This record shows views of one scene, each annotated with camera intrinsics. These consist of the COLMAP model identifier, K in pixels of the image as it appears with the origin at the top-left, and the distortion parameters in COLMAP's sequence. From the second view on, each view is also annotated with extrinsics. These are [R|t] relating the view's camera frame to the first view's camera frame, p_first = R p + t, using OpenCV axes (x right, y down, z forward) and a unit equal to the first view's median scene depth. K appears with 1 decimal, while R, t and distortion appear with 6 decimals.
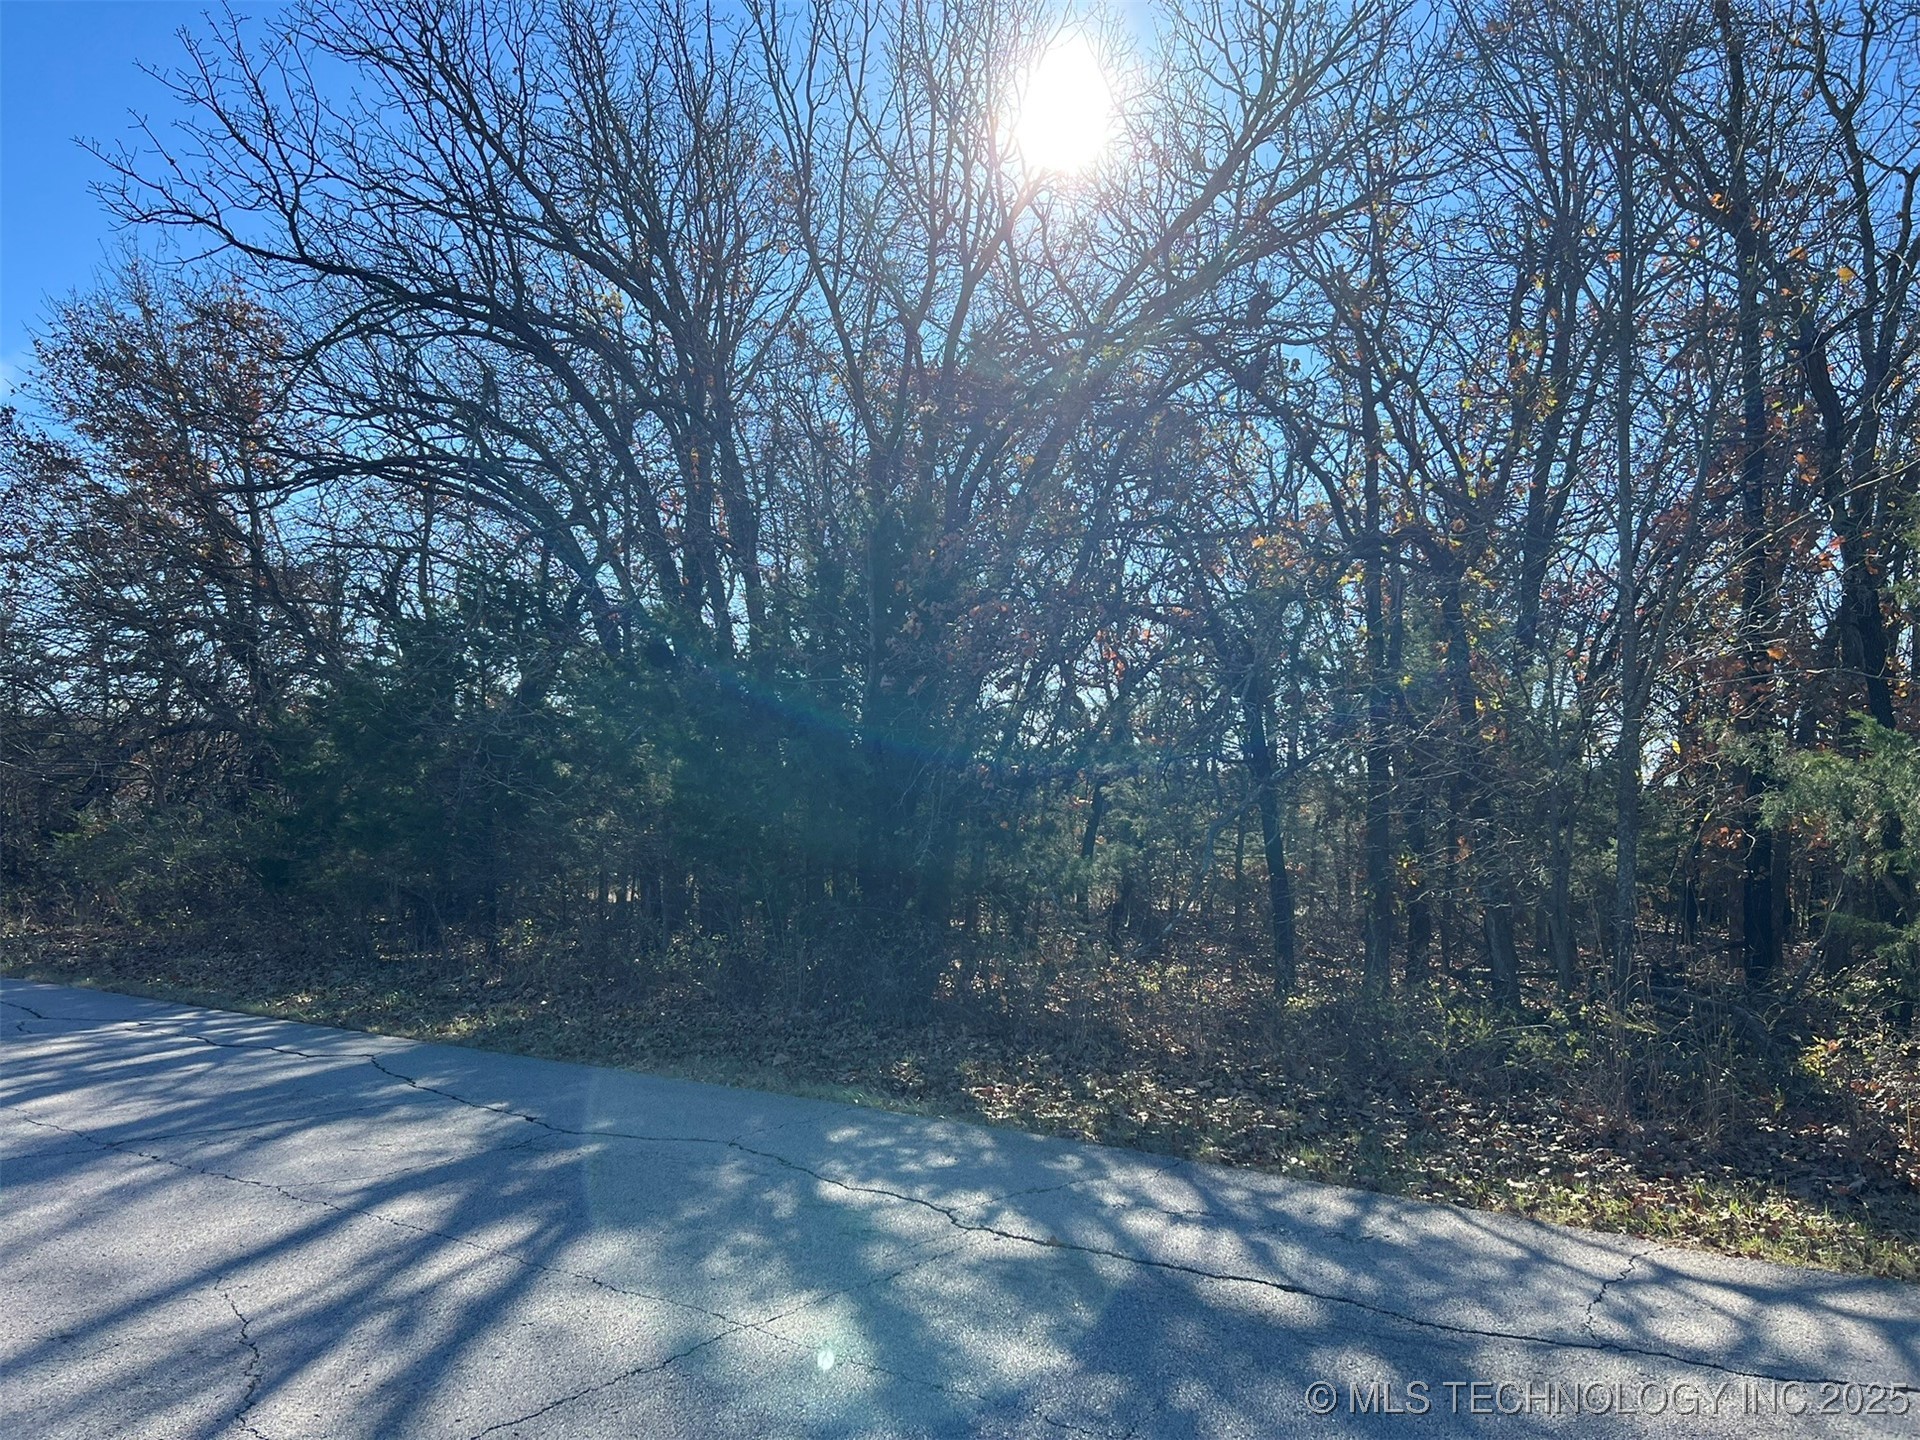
lens RADIAL K [[1489.0, 0, 934.2], [0, 1489.0, 733.8], [0, 0, 1]] dist [0.067924, -0.067905]
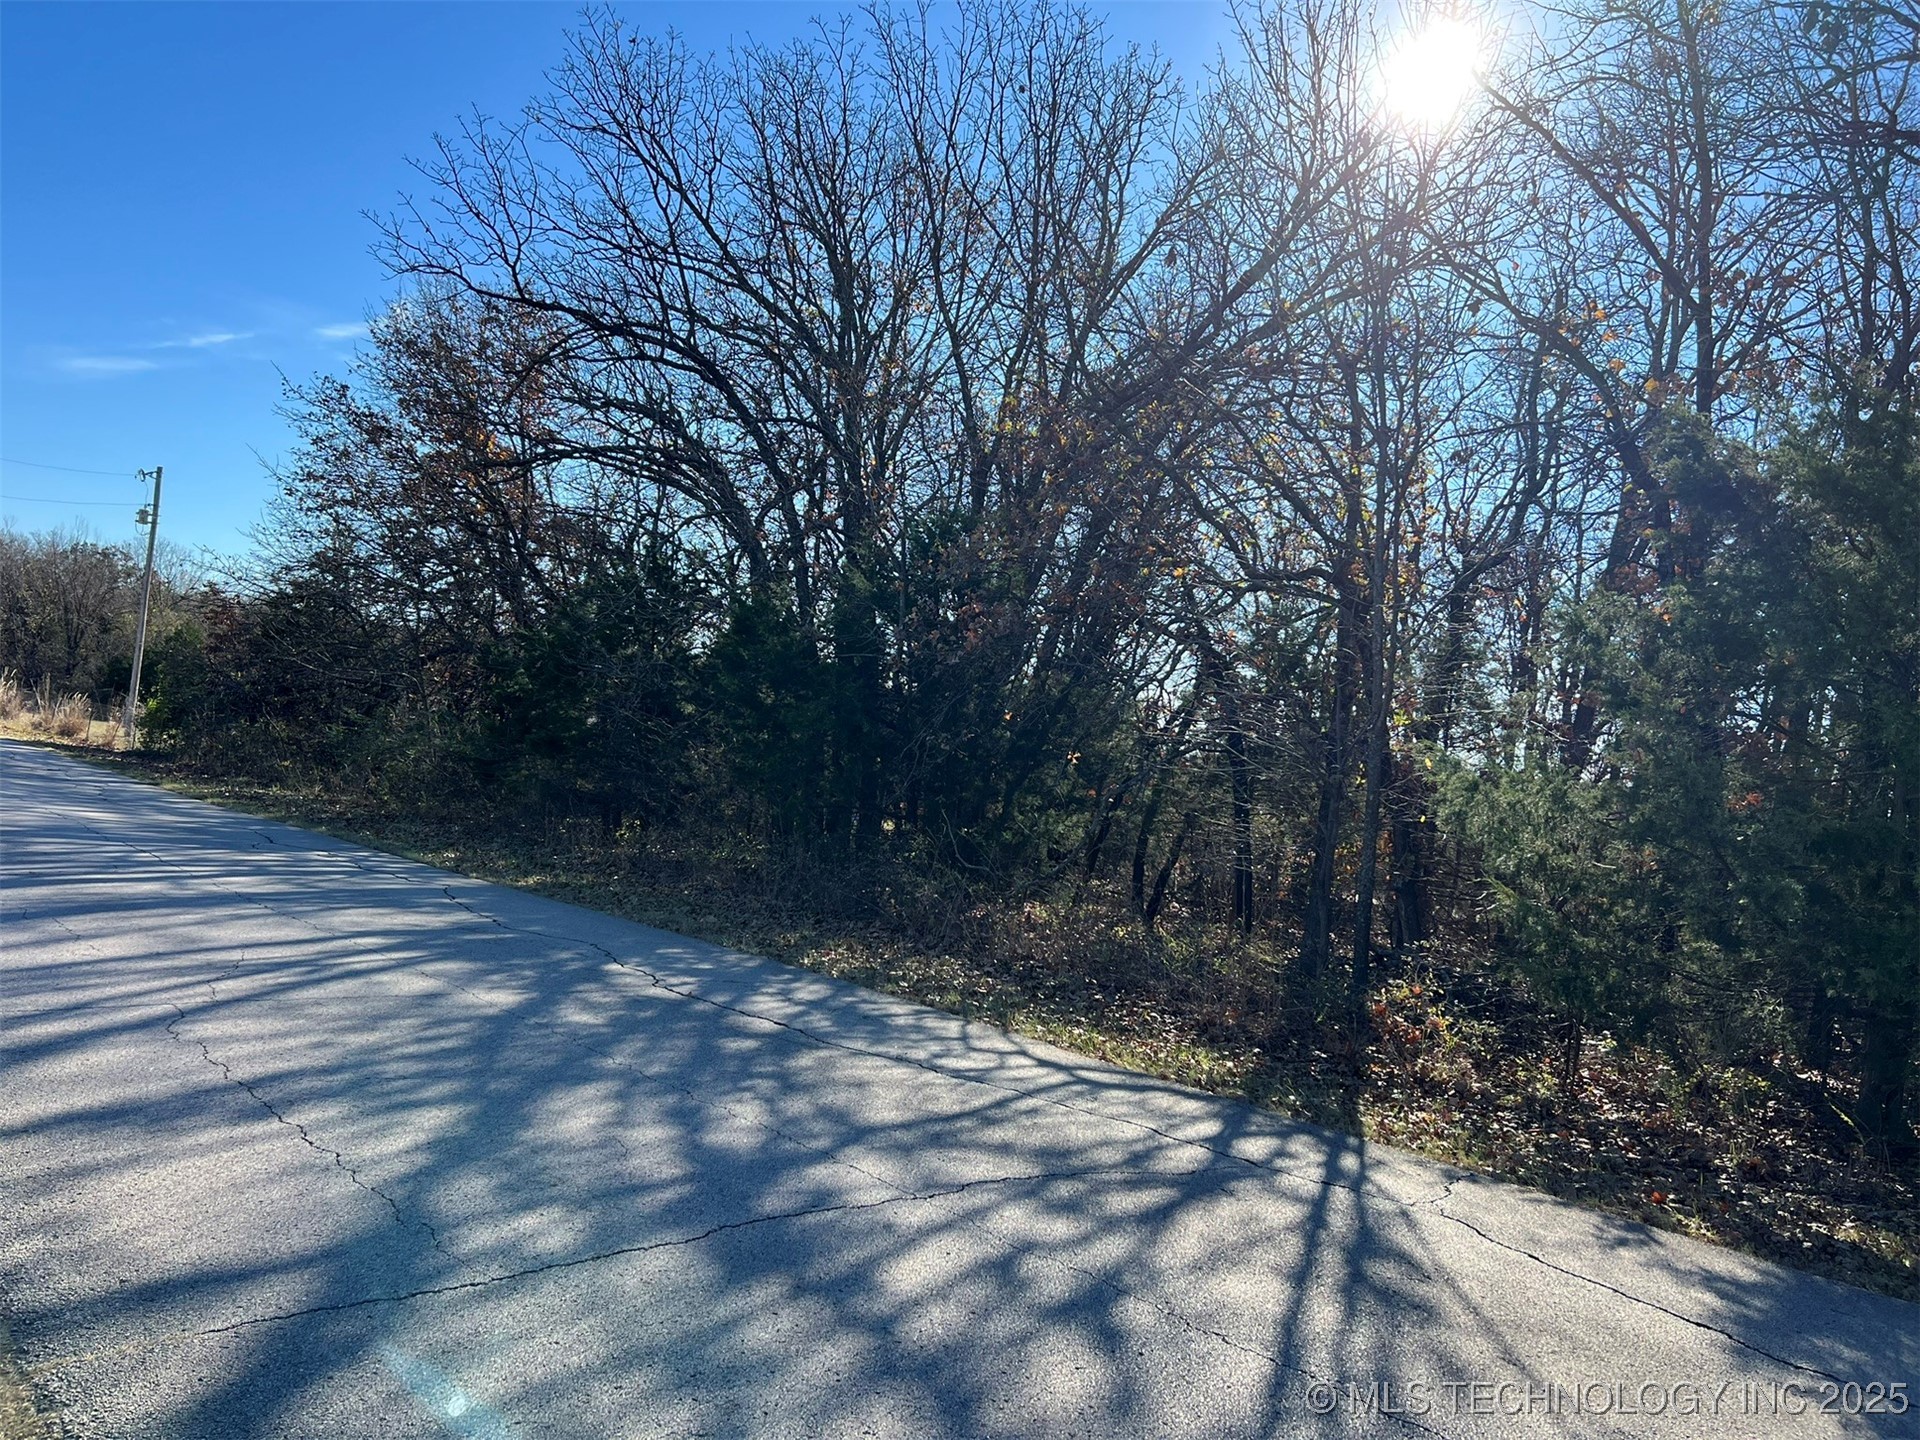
lens RADIAL K [[1489.0, 0, 934.2], [0, 1489.0, 733.8], [0, 0, 1]] dist [0.067924, -0.067905]
pose [[0.975038, 0.088996, -0.203423, 0.207938], [-0.083860, 0.995906, 0.033747, -0.012515], [0.205594, -0.015846, 0.978509, -0.188606]]
